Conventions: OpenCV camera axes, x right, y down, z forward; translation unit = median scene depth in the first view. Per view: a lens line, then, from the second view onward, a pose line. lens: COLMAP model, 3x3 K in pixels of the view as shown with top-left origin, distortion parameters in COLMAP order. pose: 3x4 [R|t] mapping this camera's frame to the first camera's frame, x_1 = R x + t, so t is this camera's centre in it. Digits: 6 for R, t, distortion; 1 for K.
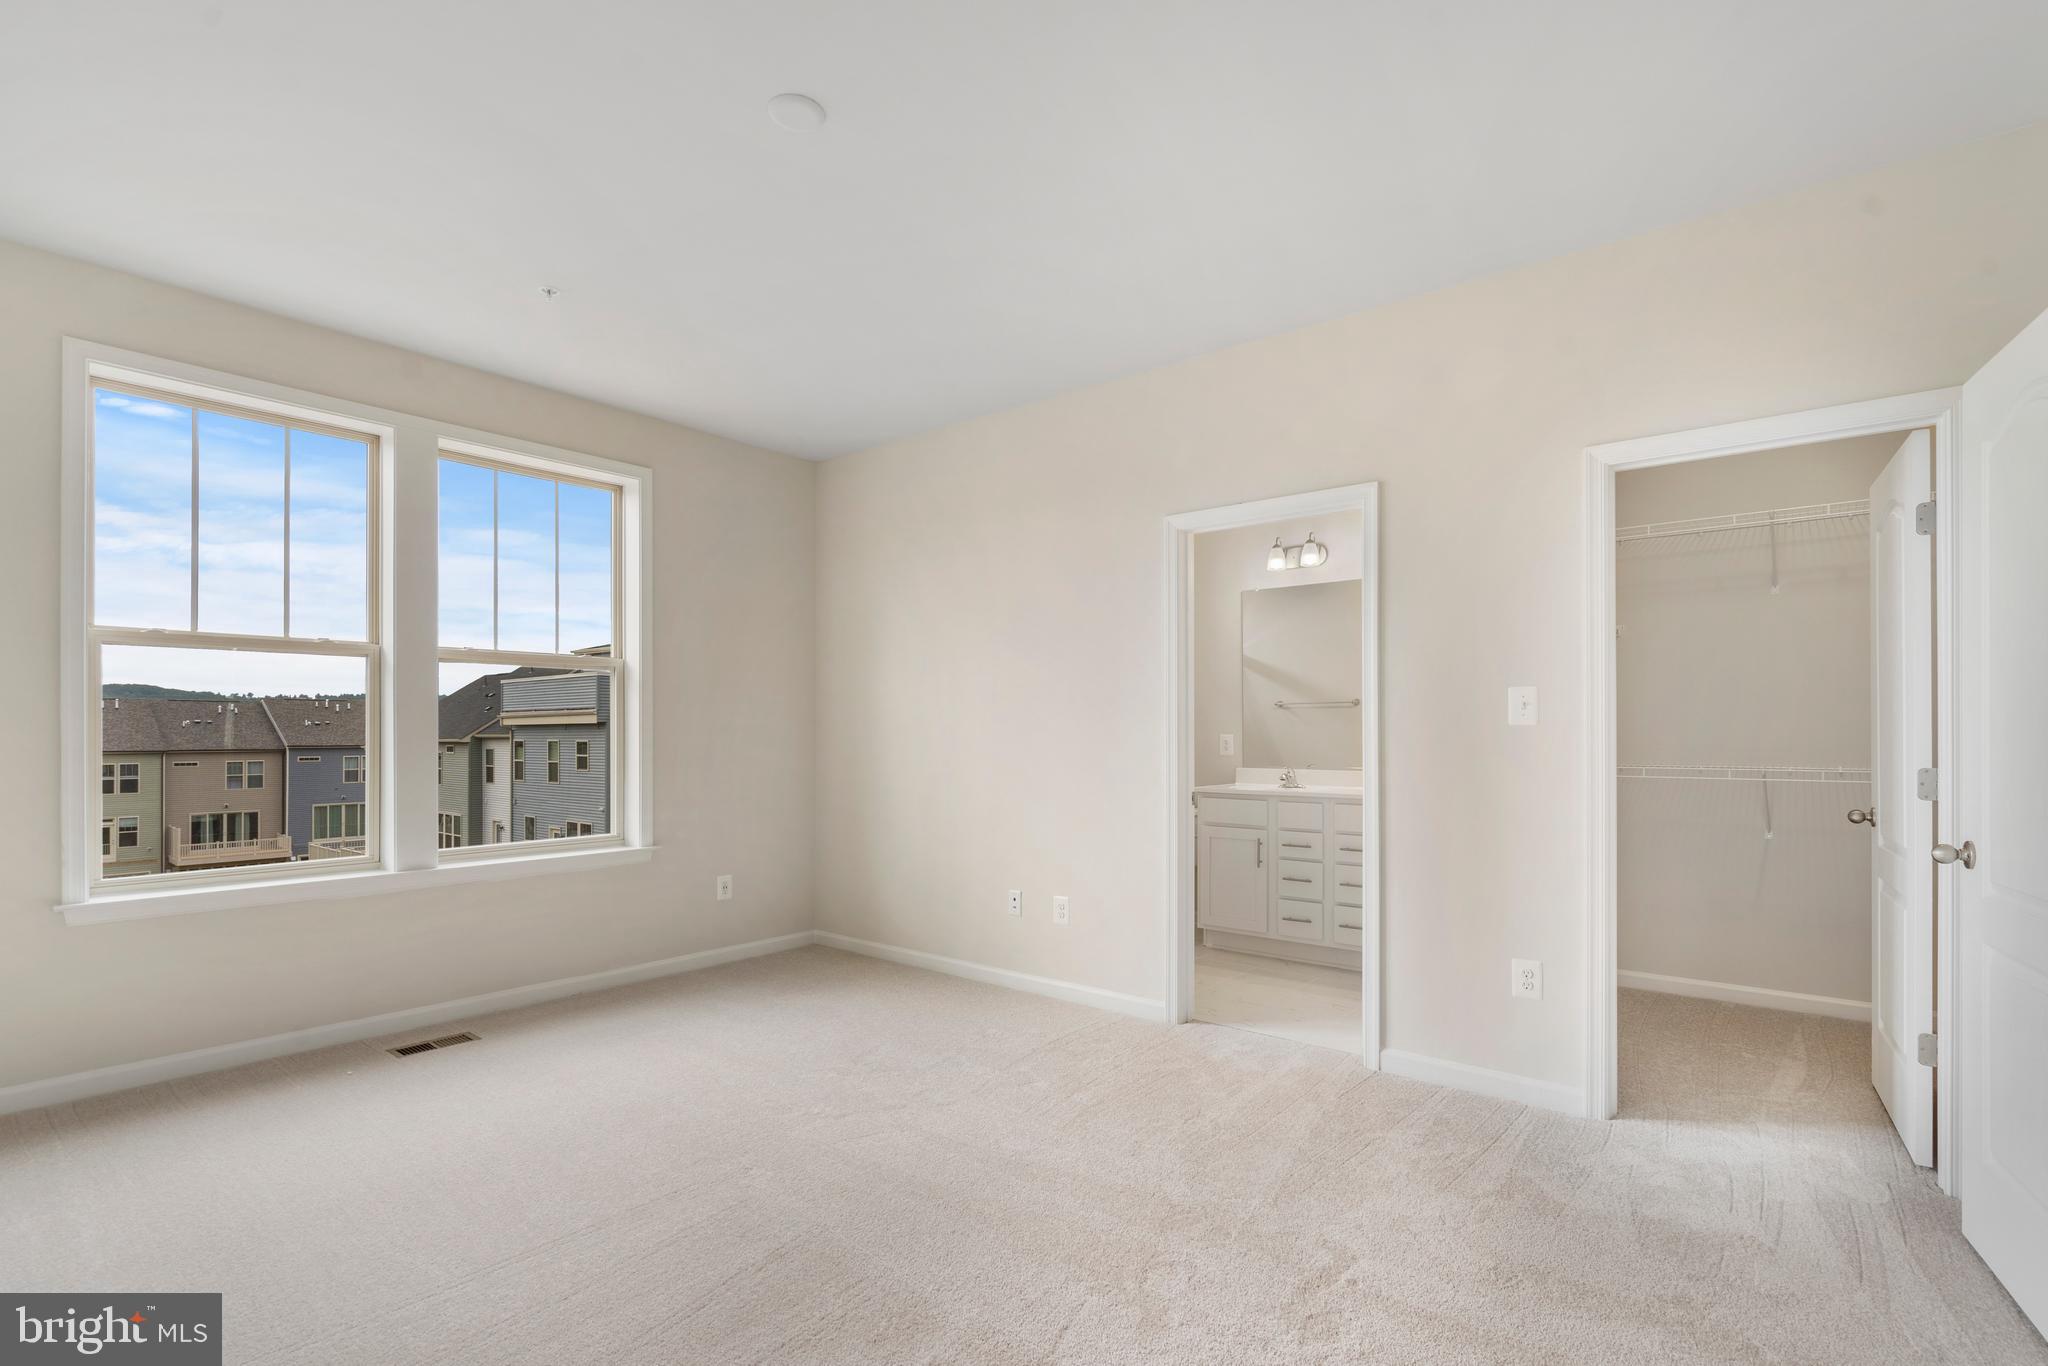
lens RADIAL K [[963.4, 0, 1029.2], [0, 963.4, 727.6], [0, 0, 1]] dist [0.000955, 0.000302]
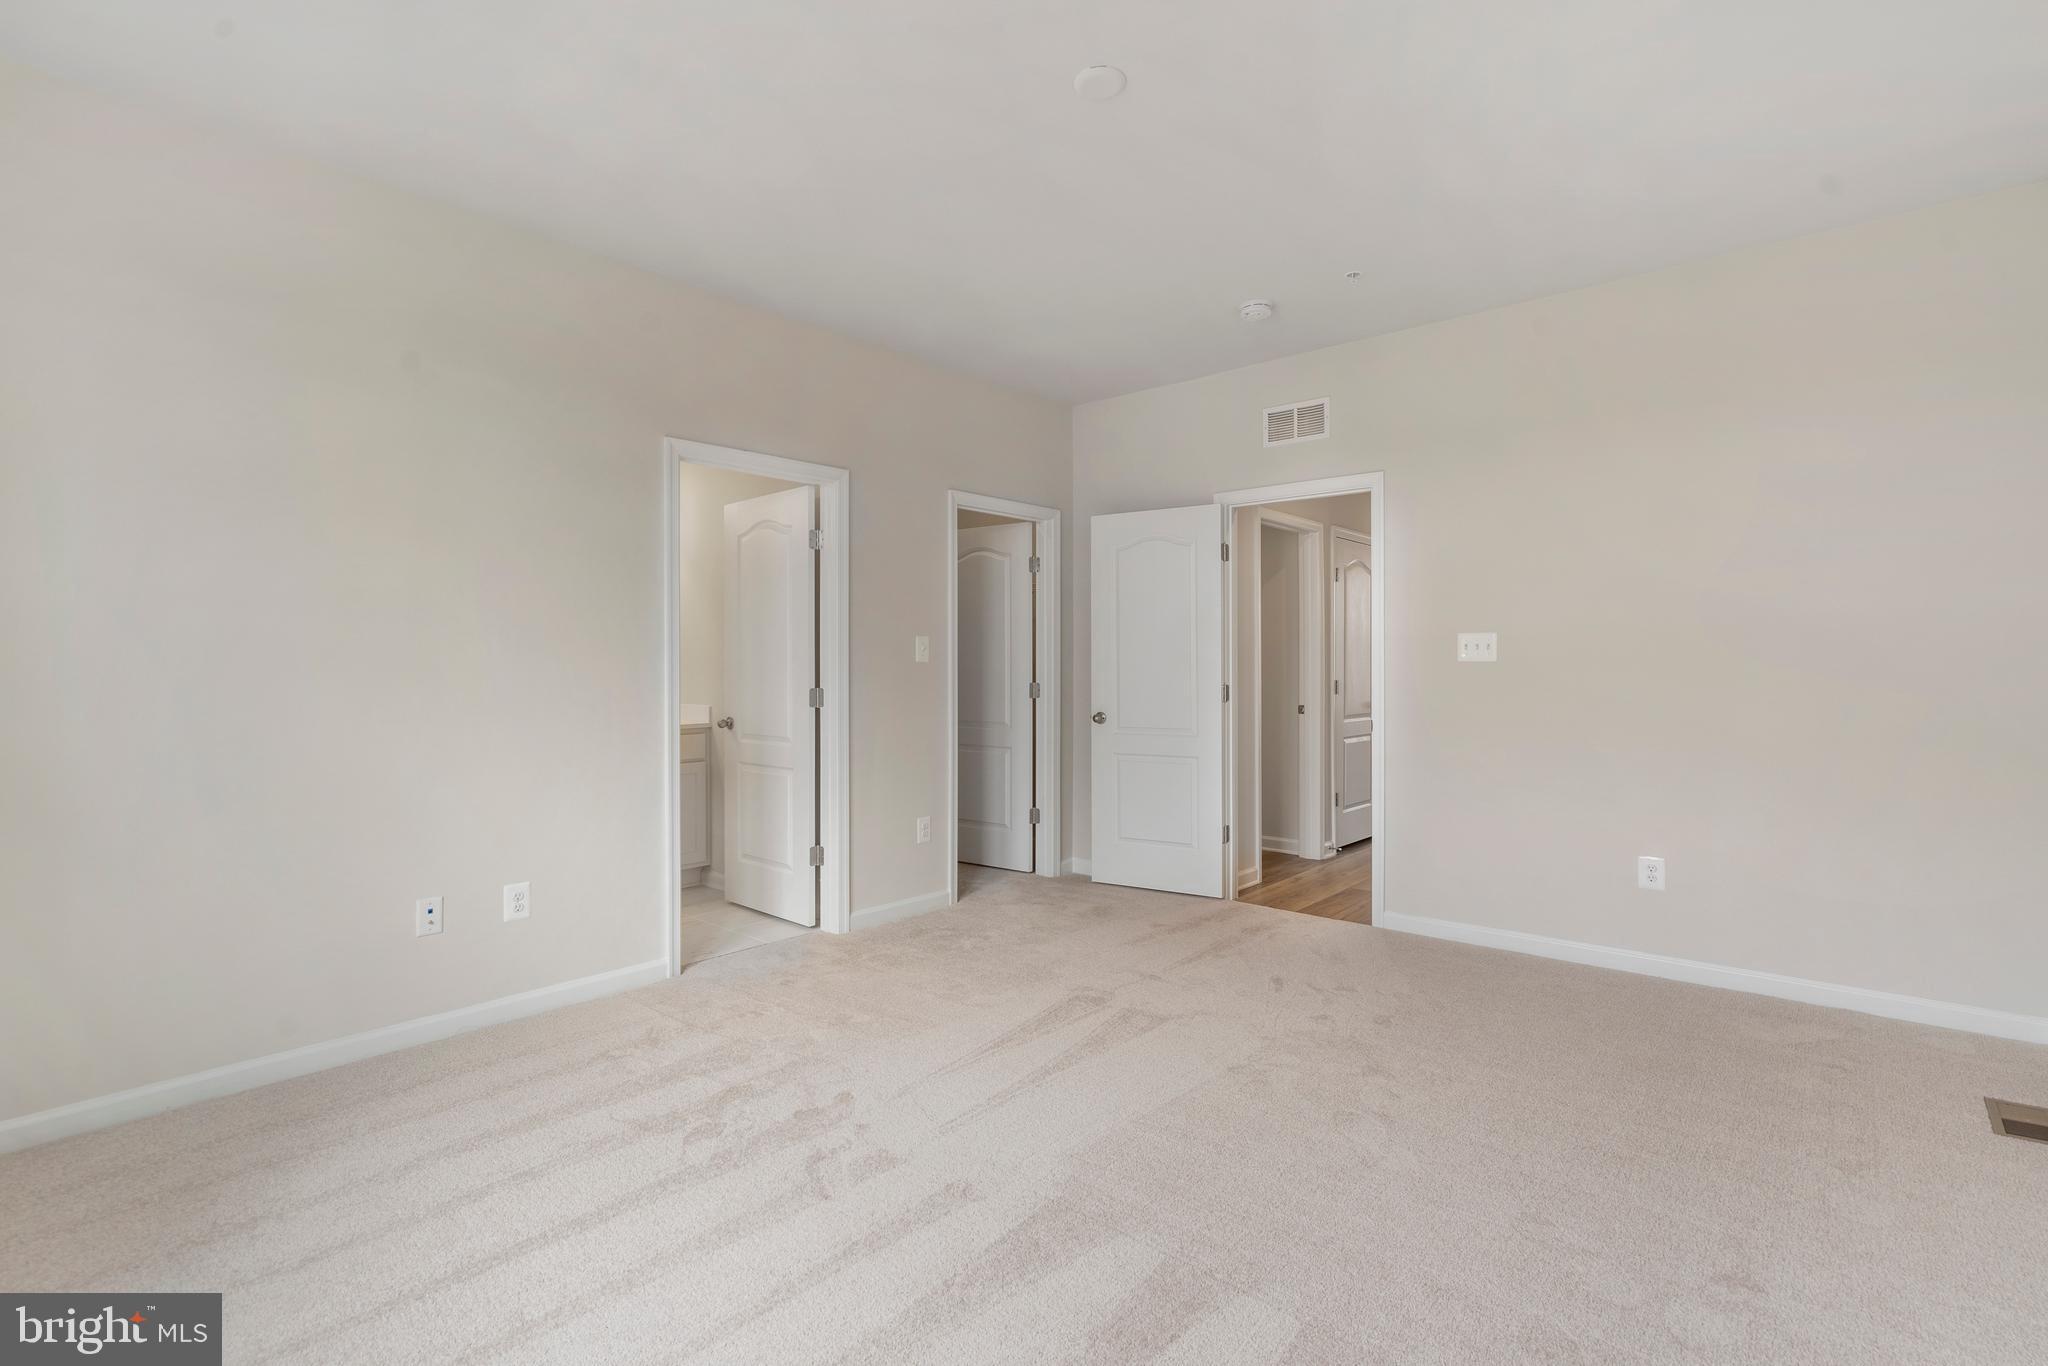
lens RADIAL K [[950.3, 0, 1024.4], [0, 950.3, 662.5], [0, 0, 1]] dist [-0.001115, -0.000024]
pose [[0.041738, 0.001593, 0.999127, -0.821952], [-0.000456, 0.999999, -0.001575, 0.000787], [-0.999129, -0.000390, 0.041738, 0.663585]]
